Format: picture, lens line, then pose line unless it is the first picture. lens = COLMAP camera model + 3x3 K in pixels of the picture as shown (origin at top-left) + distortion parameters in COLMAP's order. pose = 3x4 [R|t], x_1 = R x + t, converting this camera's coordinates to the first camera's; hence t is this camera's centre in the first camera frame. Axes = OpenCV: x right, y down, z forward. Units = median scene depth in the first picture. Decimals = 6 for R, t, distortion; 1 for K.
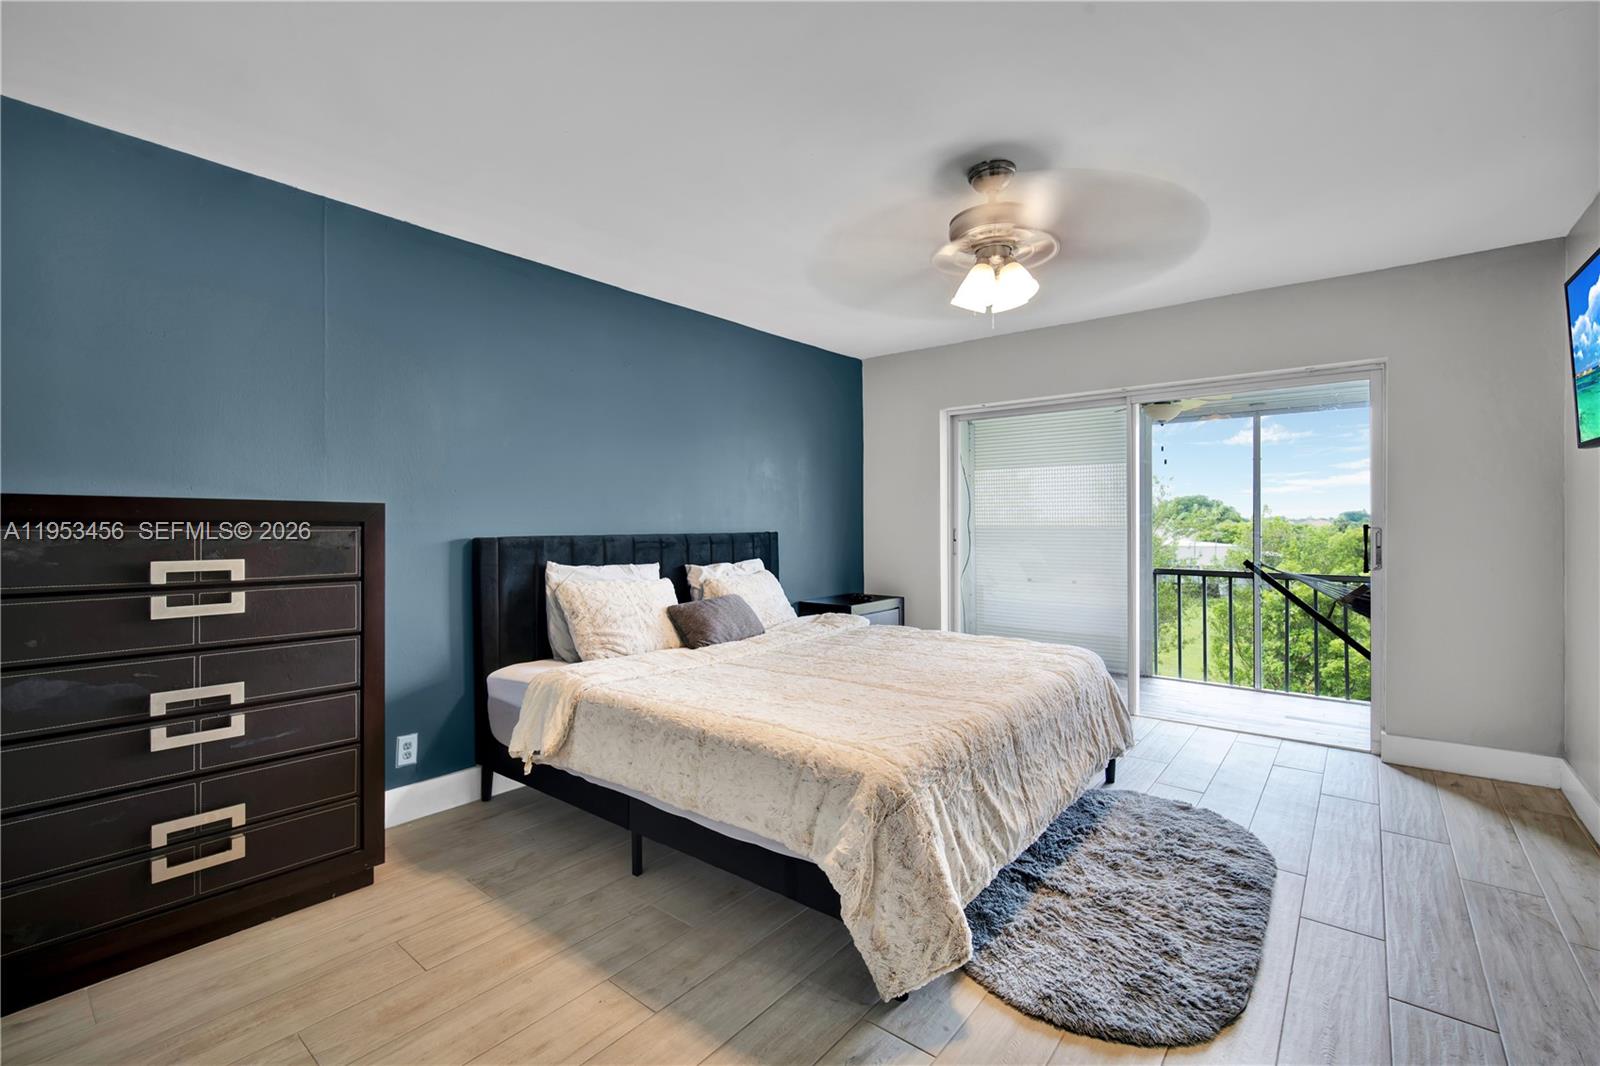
lens RADIAL K [[698.1, 0, 797.8], [0, 698.1, 527.2], [0, 0, 1]] dist [-0.007467, 0.004096]
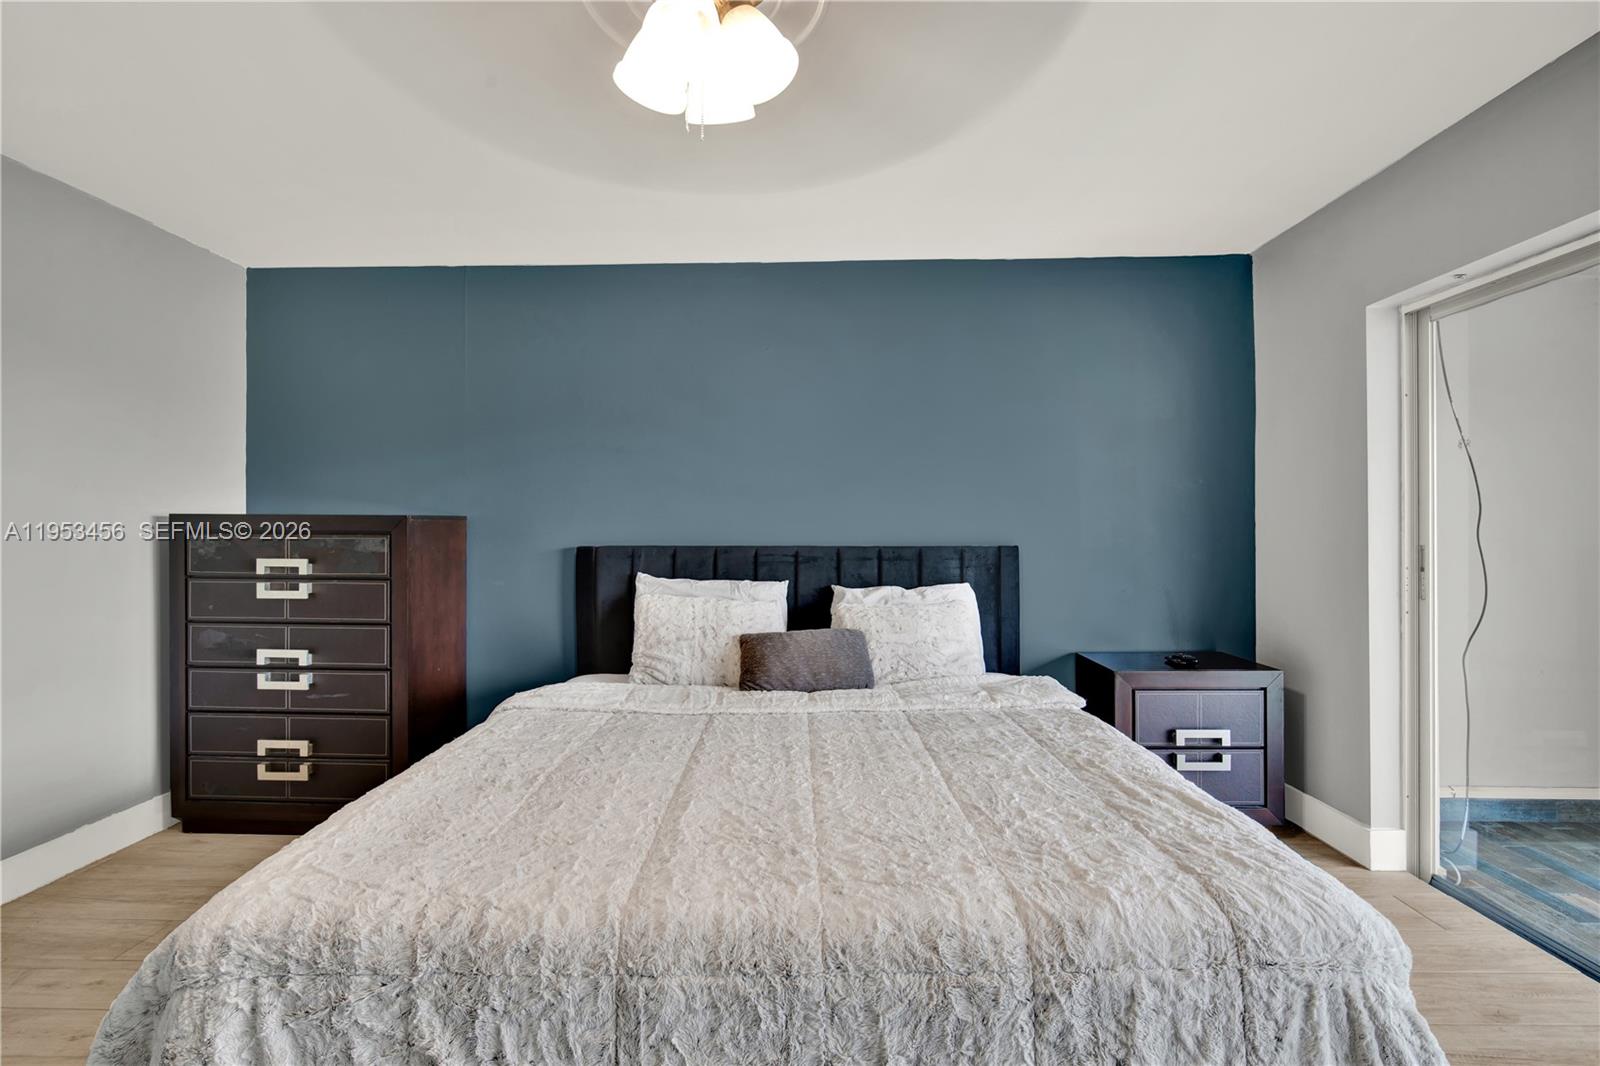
lens RADIAL K [[698.1, 0, 792.0], [0, 698.1, 531.3], [0, 0, 1]] dist [-0.007467, 0.004096]
pose [[0.613898, 0.002039, -0.789383, 0.532592], [-0.006222, 0.999978, -0.002255, -0.006685], [0.789361, 0.006296, 0.613897, 0.578196]]
